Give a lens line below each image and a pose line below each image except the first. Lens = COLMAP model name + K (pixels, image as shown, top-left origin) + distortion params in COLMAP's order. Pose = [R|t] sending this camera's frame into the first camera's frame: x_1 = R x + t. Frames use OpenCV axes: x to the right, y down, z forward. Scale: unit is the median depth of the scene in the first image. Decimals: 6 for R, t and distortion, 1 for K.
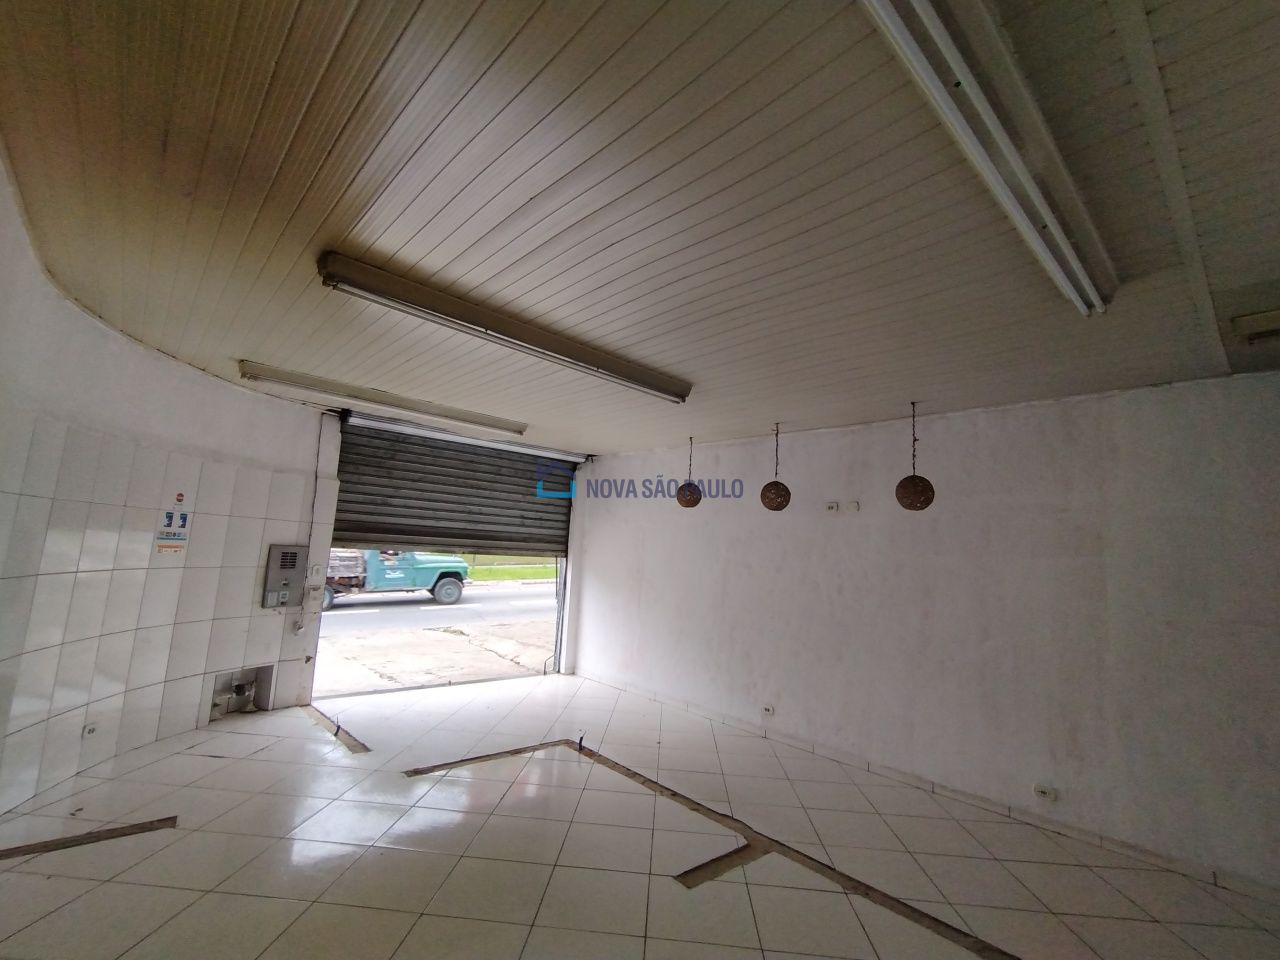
lens RADIAL K [[582.6, 0, 641.5], [0, 582.6, 475.5], [0, 0, 1]] dist [-0.002312, 0.000330]
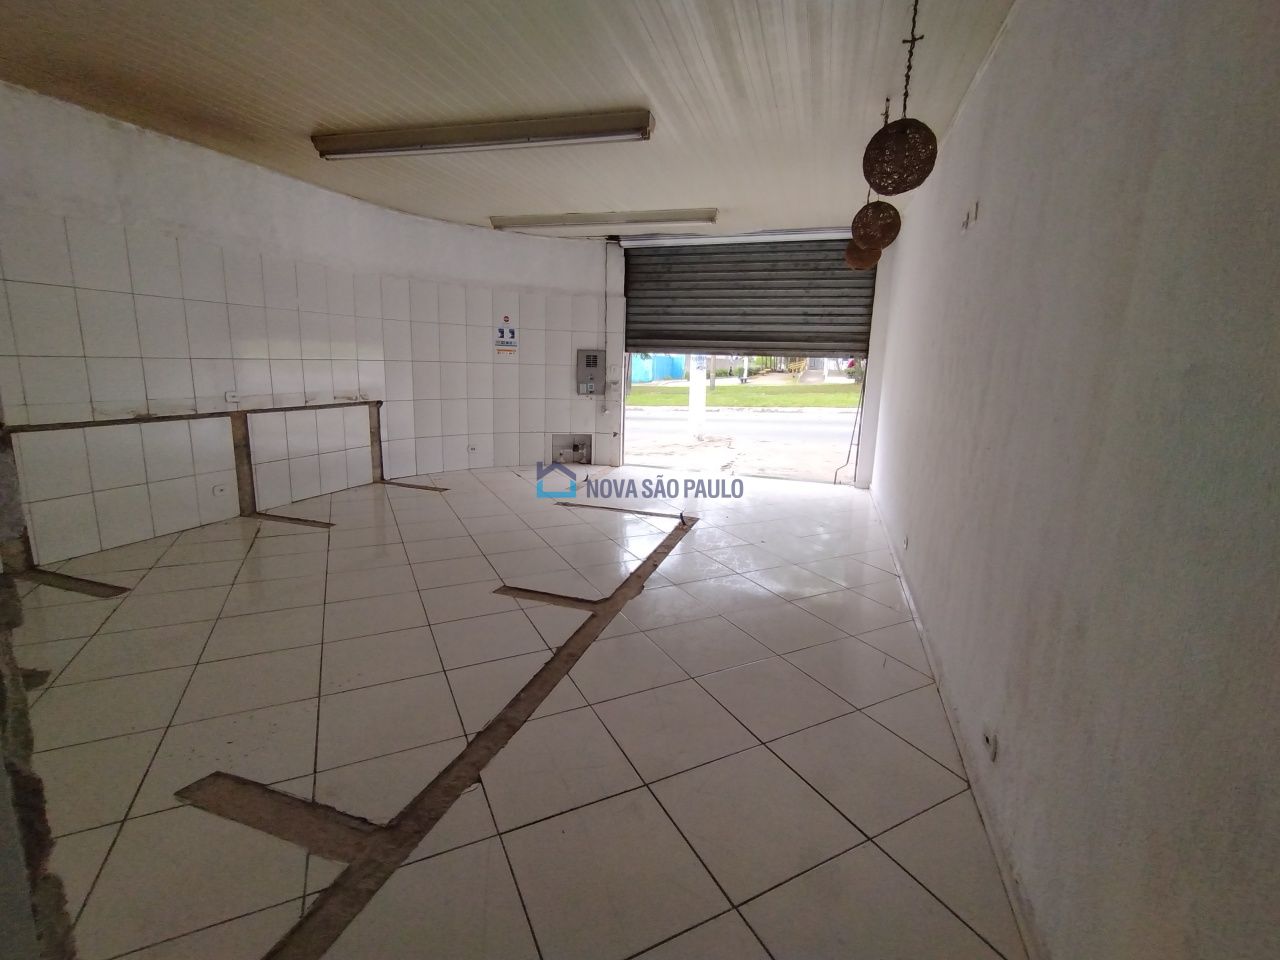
lens RADIAL K [[582.6, 0, 641.2], [0, 582.6, 477.8], [0, 0, 1]] dist [-0.002312, 0.000330]
pose [[0.499061, 0.128141, -0.857040, 0.646312], [0.111142, 0.971374, 0.209954, 0.132742], [0.859410, -0.200033, 0.470533, 0.383655]]
